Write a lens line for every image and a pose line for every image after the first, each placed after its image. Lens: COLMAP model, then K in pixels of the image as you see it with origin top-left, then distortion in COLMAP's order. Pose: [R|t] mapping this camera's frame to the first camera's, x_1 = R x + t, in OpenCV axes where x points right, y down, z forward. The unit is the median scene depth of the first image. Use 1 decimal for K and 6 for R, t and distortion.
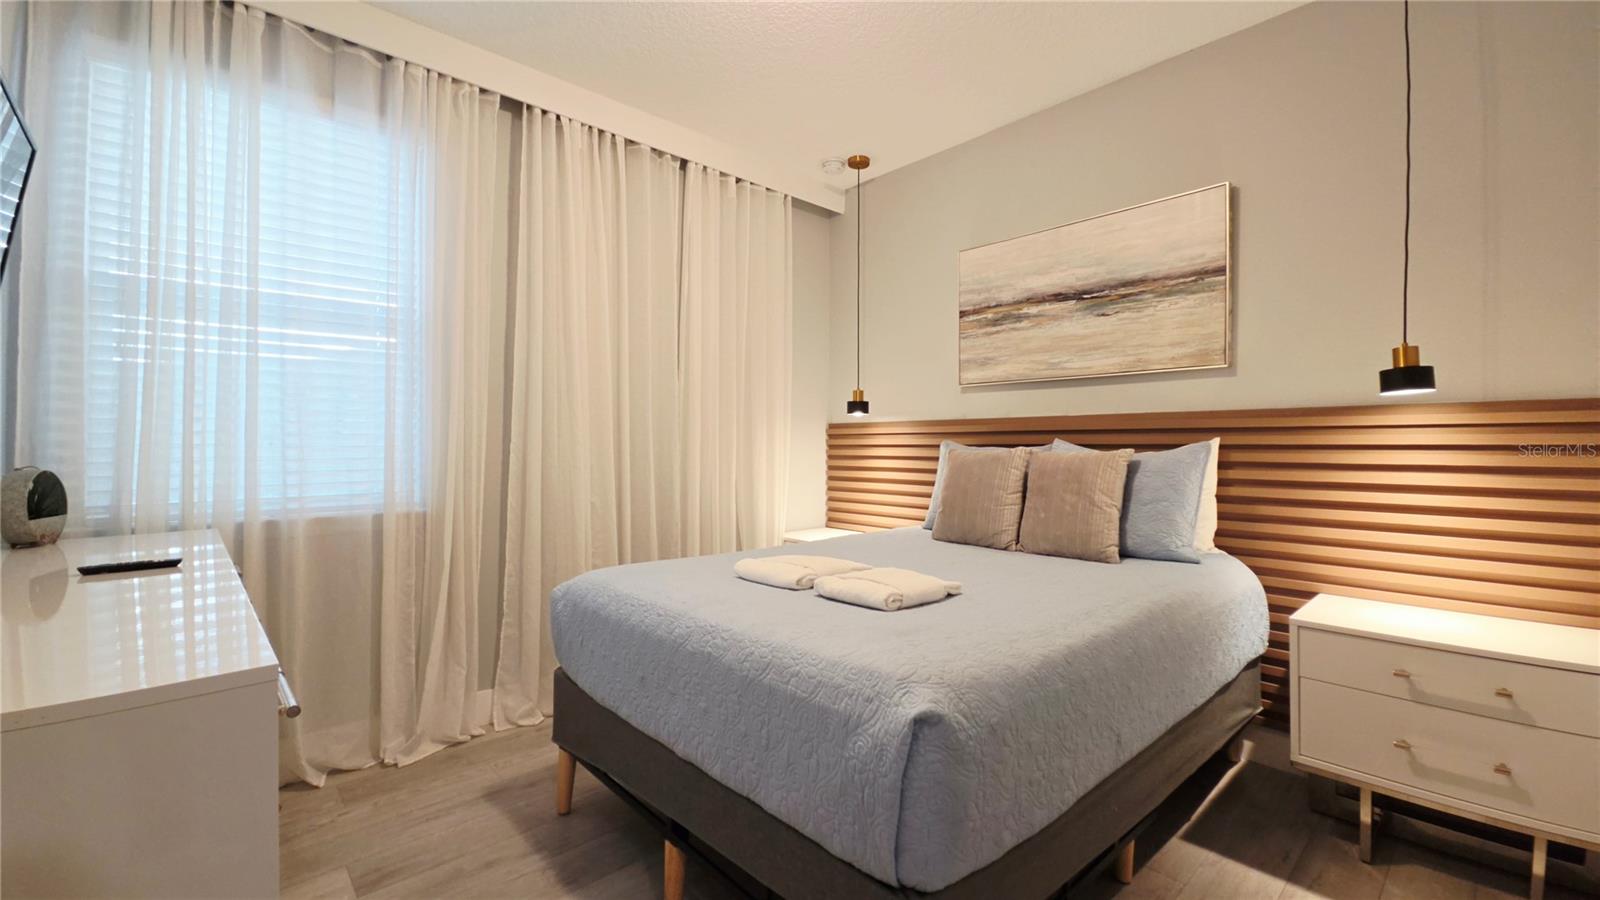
lens RADIAL K [[648.0, 0, 803.0], [0, 648.0, 445.3], [0, 0, 1]] dist [0.010917, -0.004399]
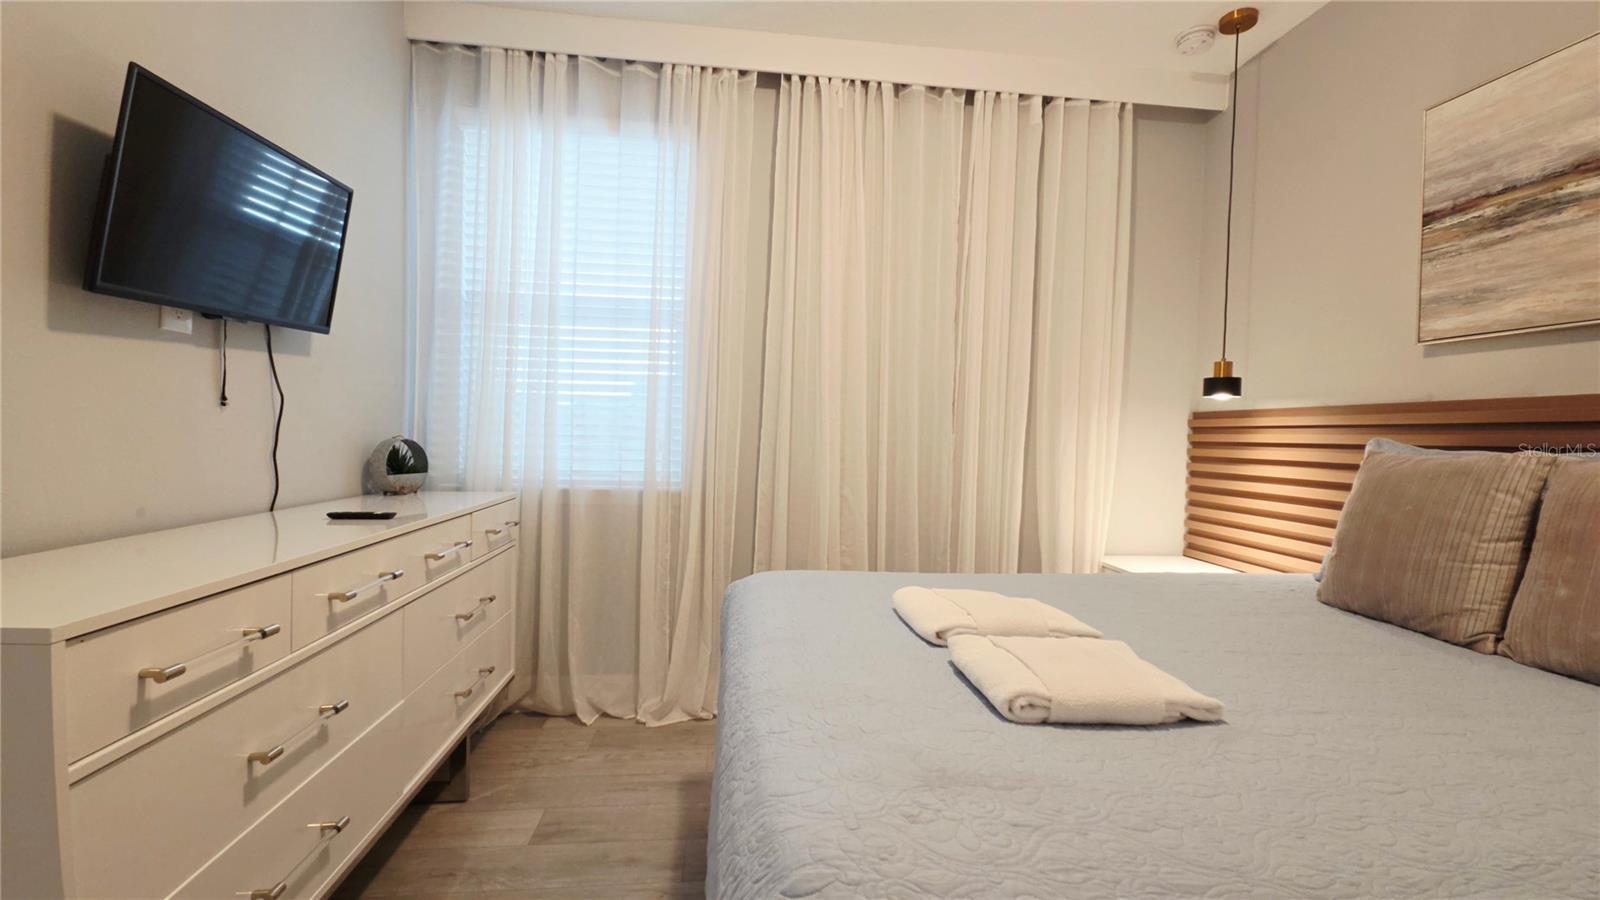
lens RADIAL K [[644.8, 0, 805.7], [0, 644.8, 444.9], [0, 0, 1]] dist [0.026988, -0.015569]
pose [[0.802540, 0.030233, -0.595831, 0.181164], [-0.026803, 0.999534, 0.014616, 0.005145], [0.595995, 0.004240, 0.802977, 0.247336]]
